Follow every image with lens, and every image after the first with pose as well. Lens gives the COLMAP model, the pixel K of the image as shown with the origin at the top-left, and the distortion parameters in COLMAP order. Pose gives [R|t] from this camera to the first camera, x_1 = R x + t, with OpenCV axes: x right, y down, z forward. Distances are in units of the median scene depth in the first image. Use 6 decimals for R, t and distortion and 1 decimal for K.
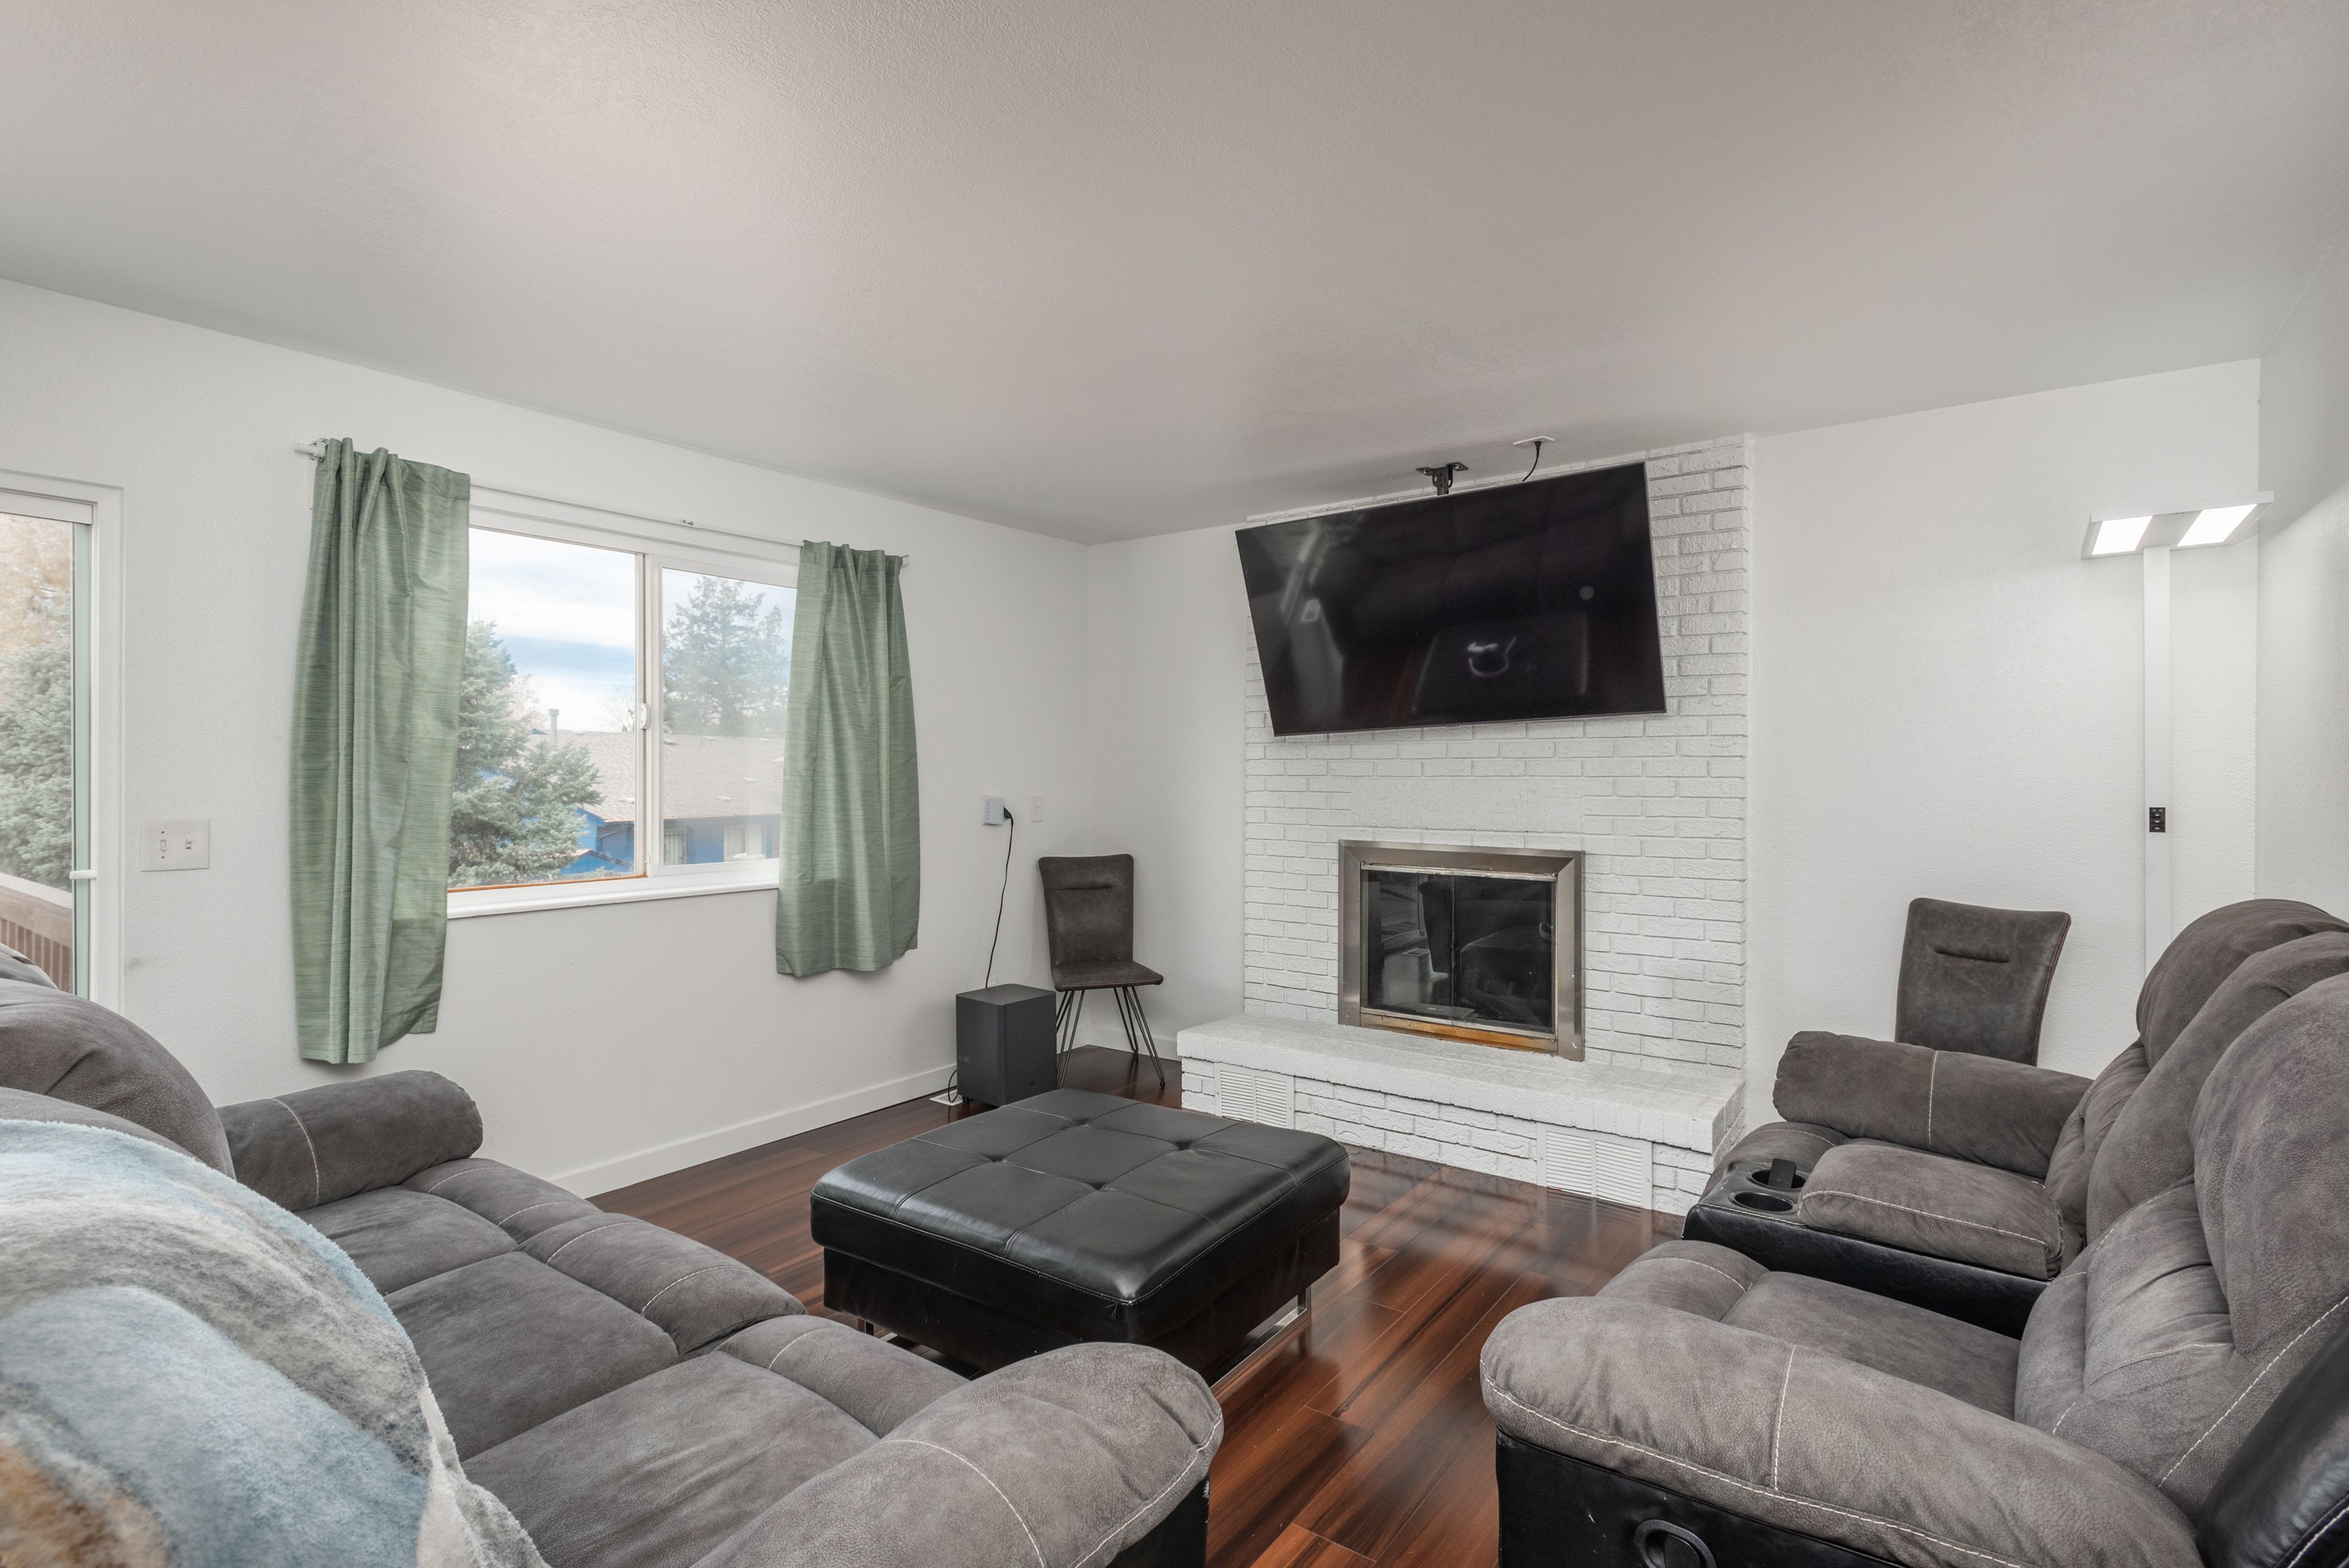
lens RADIAL K [[1104.9, 0, 1183.7], [0, 1104.9, 775.3], [0, 0, 1]] dist [0.001003, 0.000140]
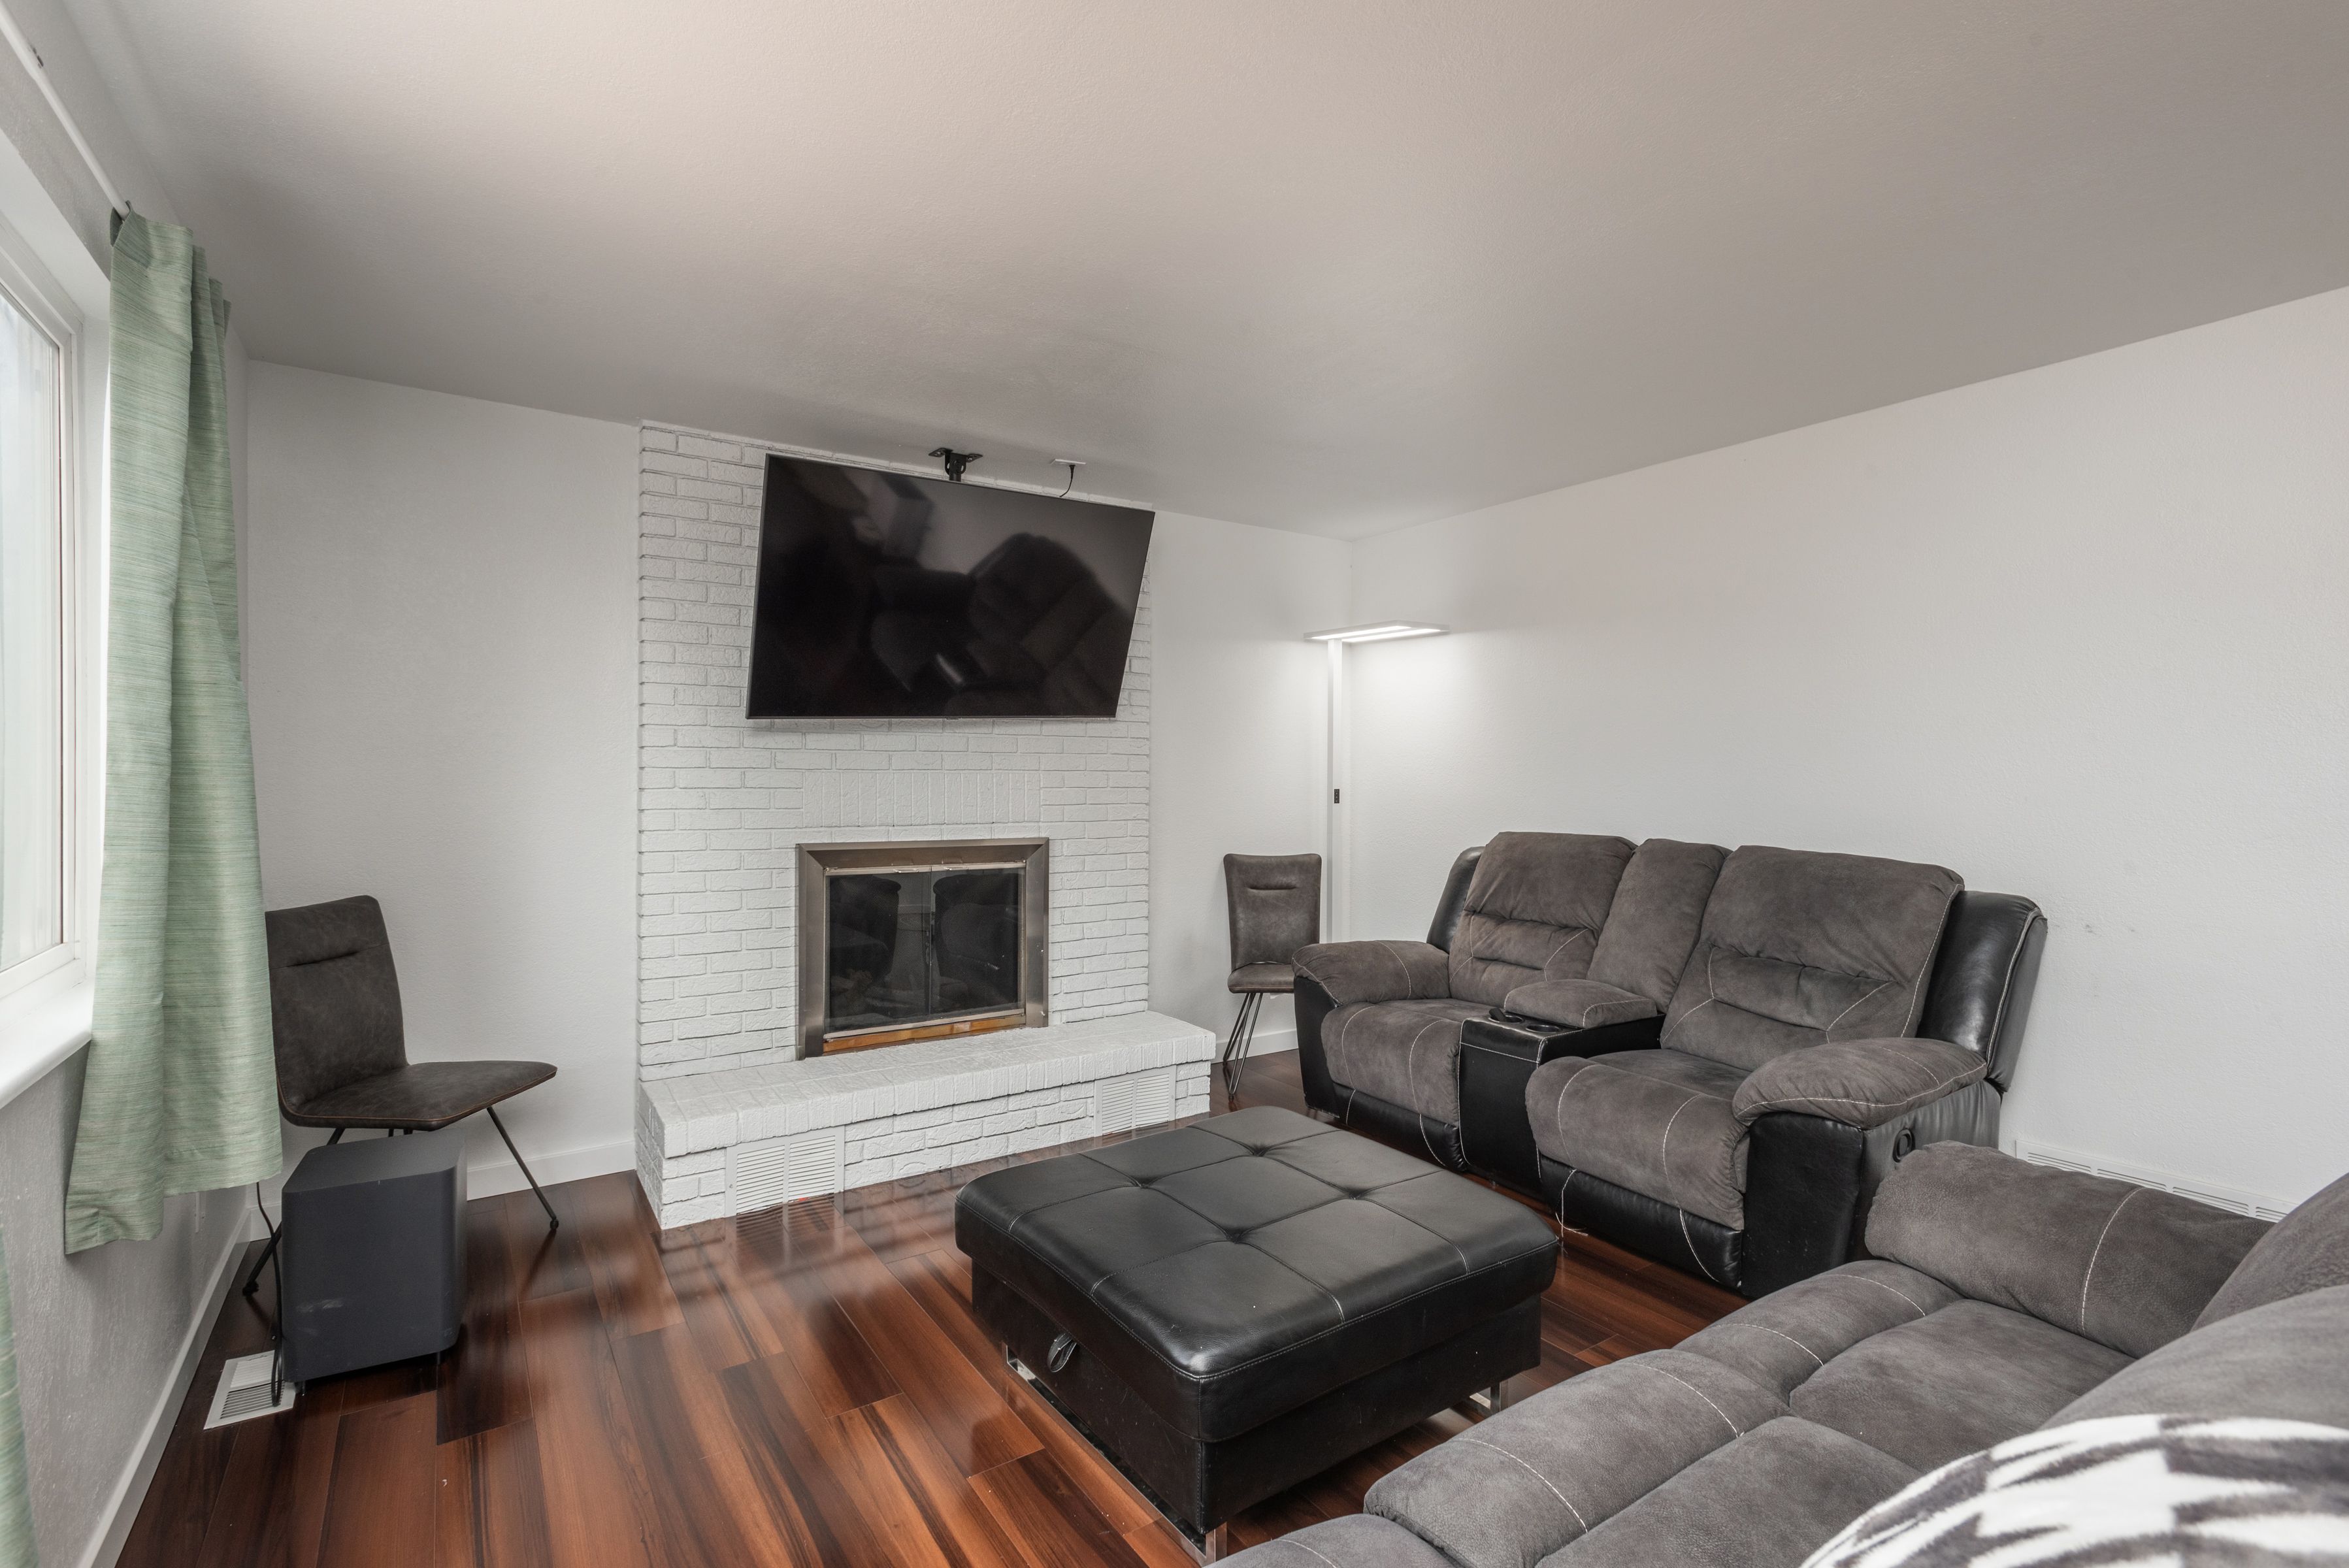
lens RADIAL K [[1104.9, 0, 1183.7], [0, 1104.9, 775.3], [0, 0, 1]] dist [0.001003, 0.000140]
pose [[0.329603, 0.002010, 0.944117, -0.630008], [-0.000049, 0.999998, -0.002112, 0.008327], [-0.944120, 0.000650, 0.329603, 0.493662]]
